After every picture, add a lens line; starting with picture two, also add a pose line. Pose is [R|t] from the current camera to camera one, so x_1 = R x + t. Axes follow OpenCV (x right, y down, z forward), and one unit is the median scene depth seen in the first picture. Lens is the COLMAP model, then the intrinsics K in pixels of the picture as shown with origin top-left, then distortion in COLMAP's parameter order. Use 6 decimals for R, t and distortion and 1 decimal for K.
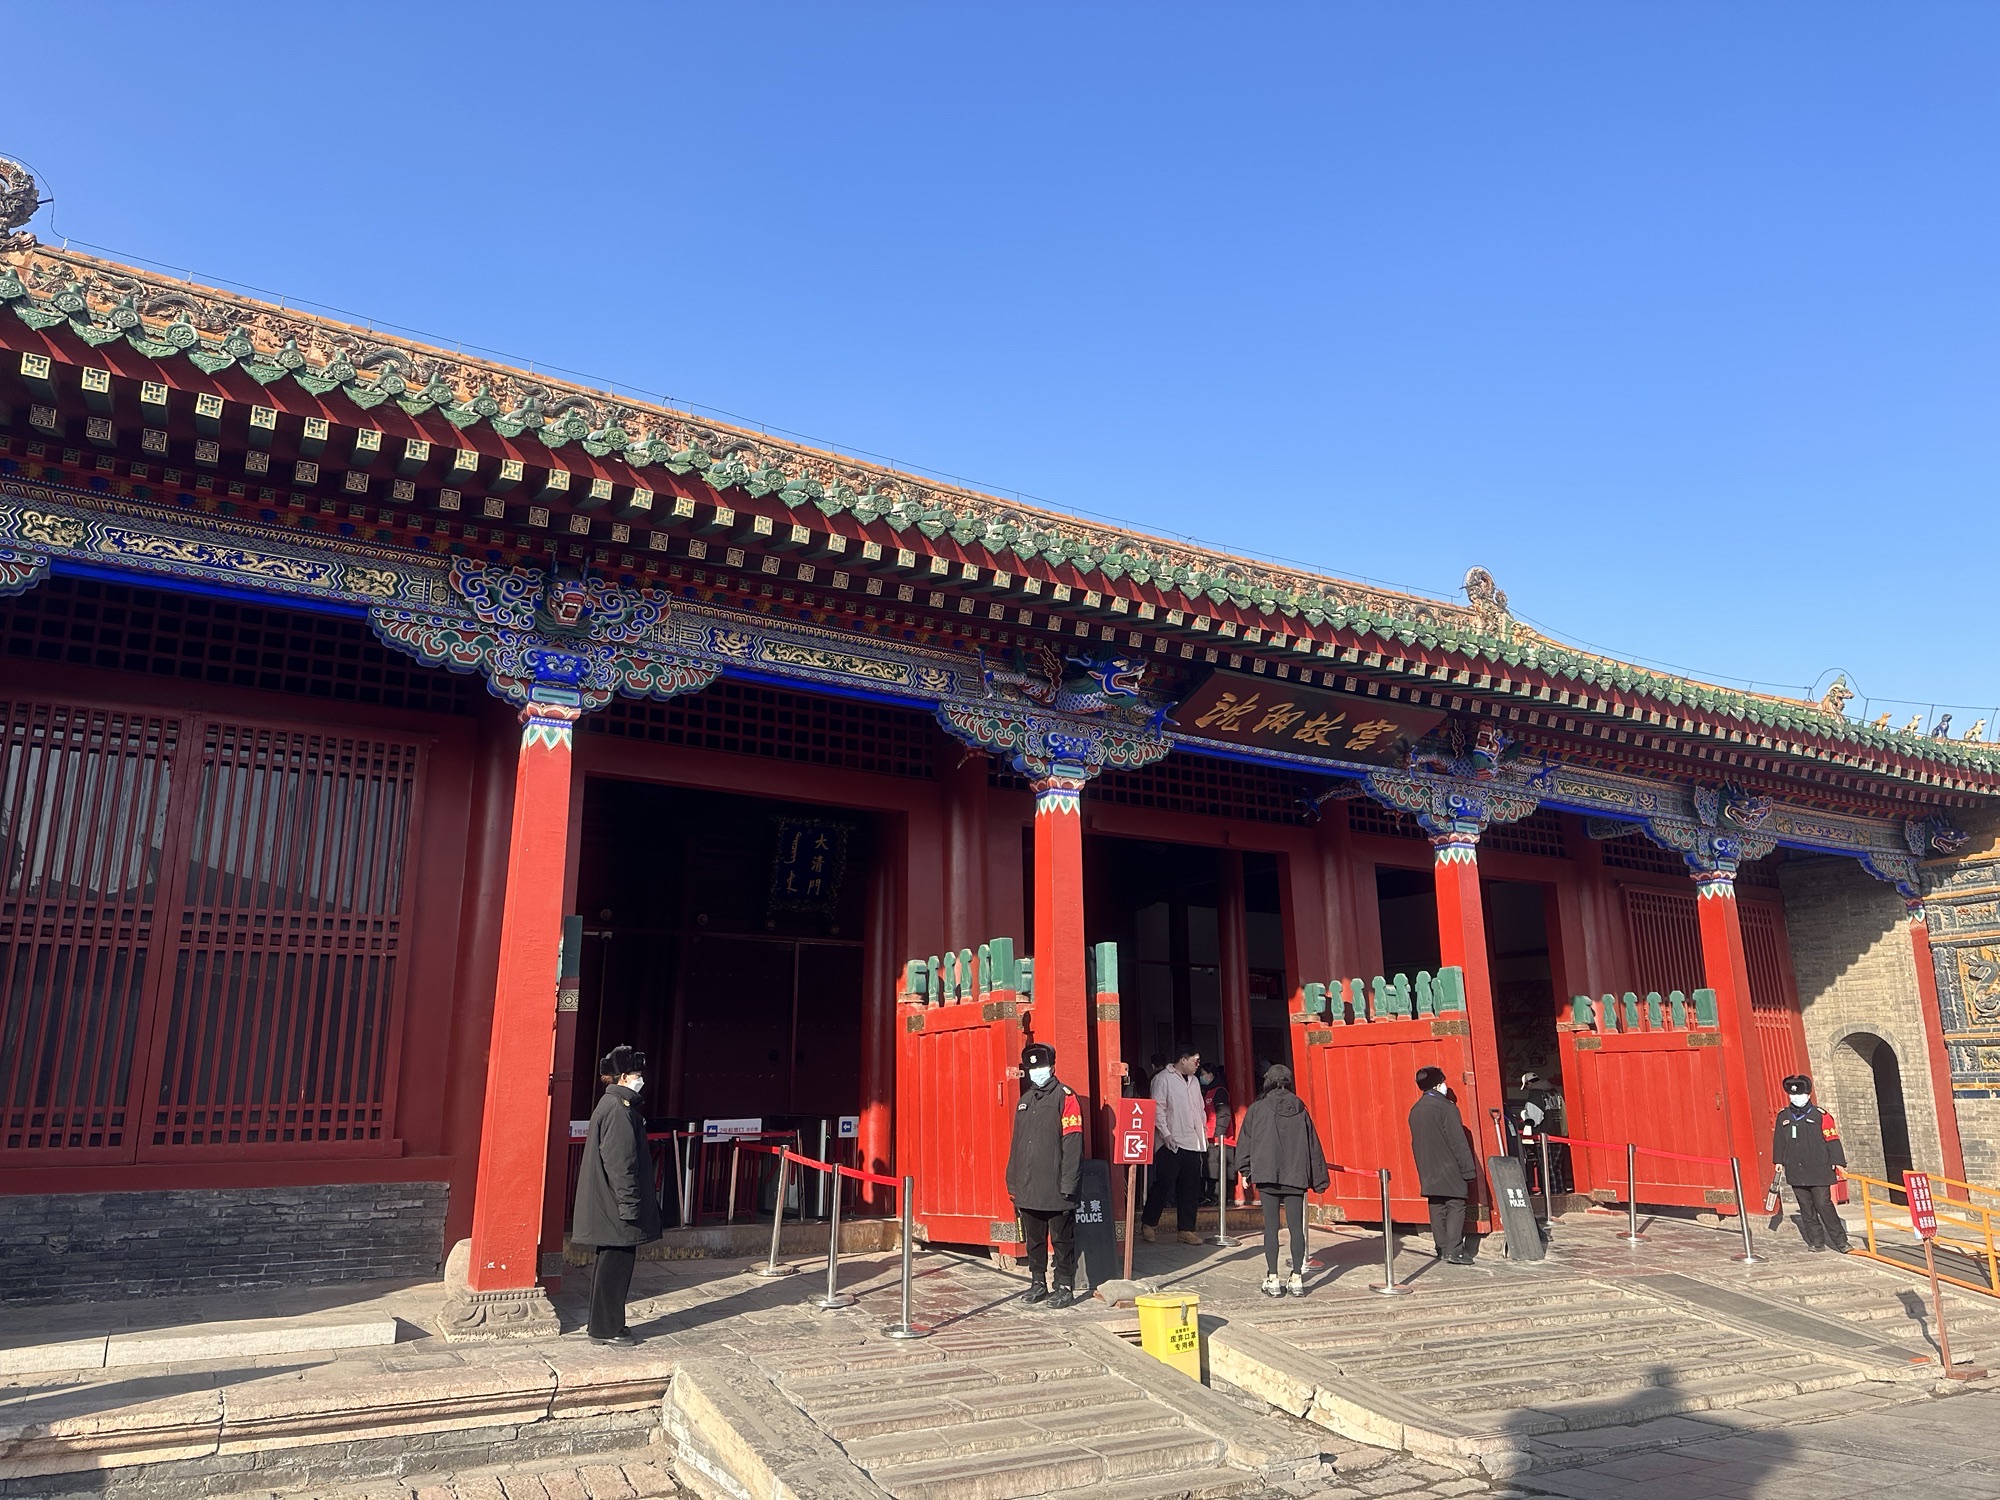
lens RADIAL K [[1395.0, 0, 1000.6], [0, 1395.0, 769.3], [0, 0, 1]] dist [0.070845, -0.072363]
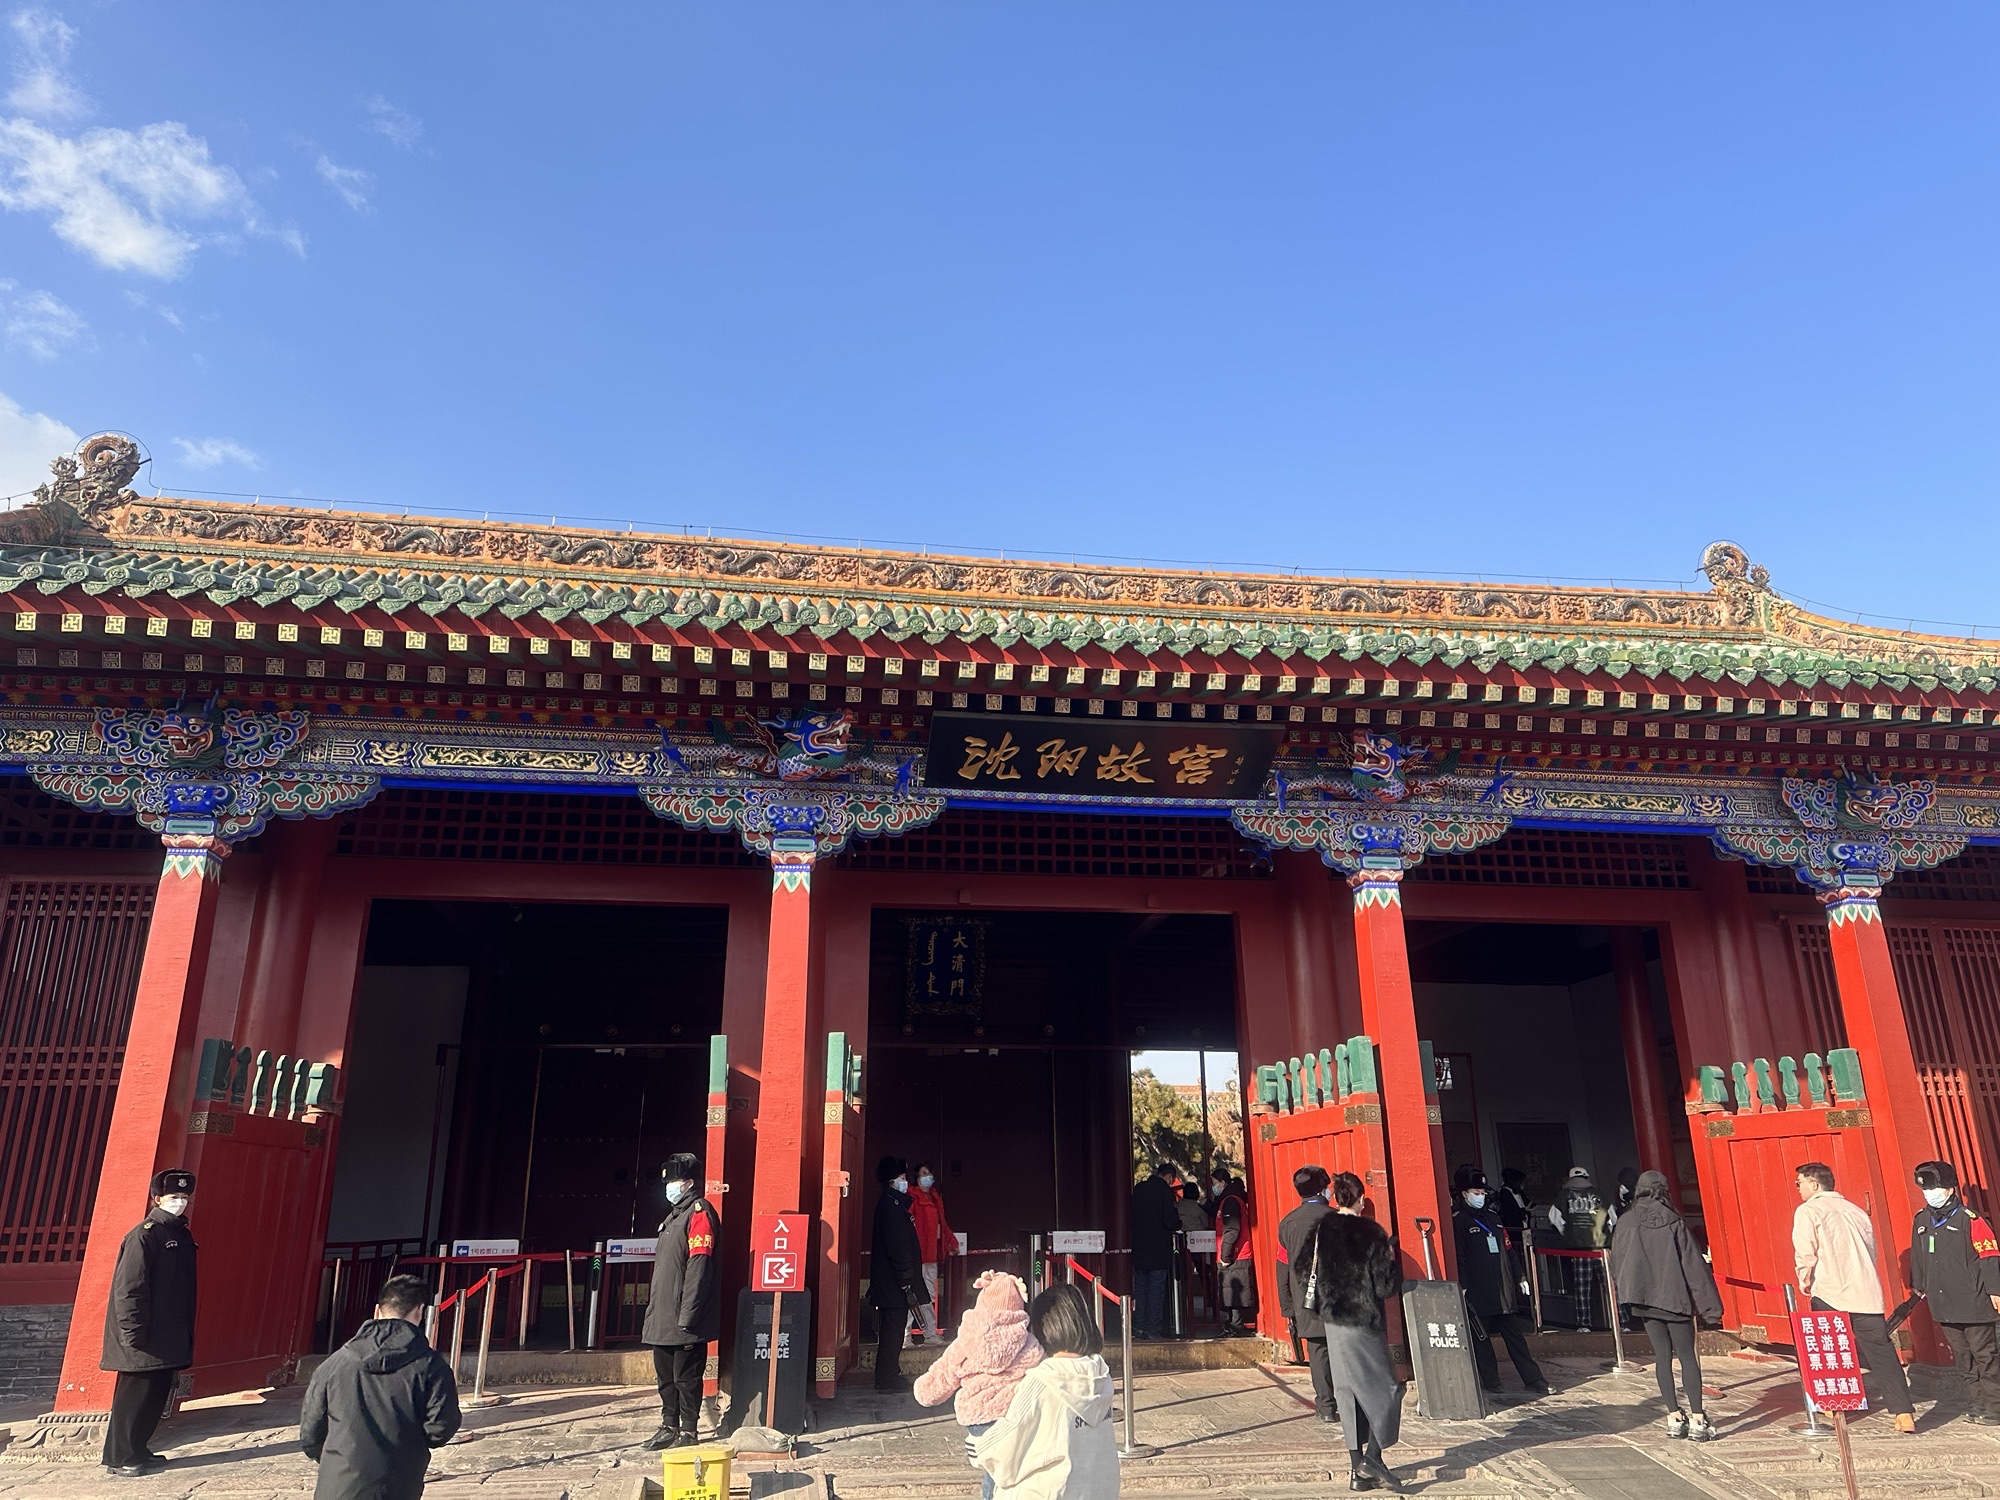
lens RADIAL K [[1395.0, 0, 1010.0], [0, 1395.0, 762.8], [0, 0, 1]] dist [0.070845, -0.072363]
pose [[0.927511, -0.123659, -0.352748, 0.448154], [0.096225, 0.990878, -0.094349, 0.042214], [0.361198, 0.053567, 0.930949, 0.174453]]
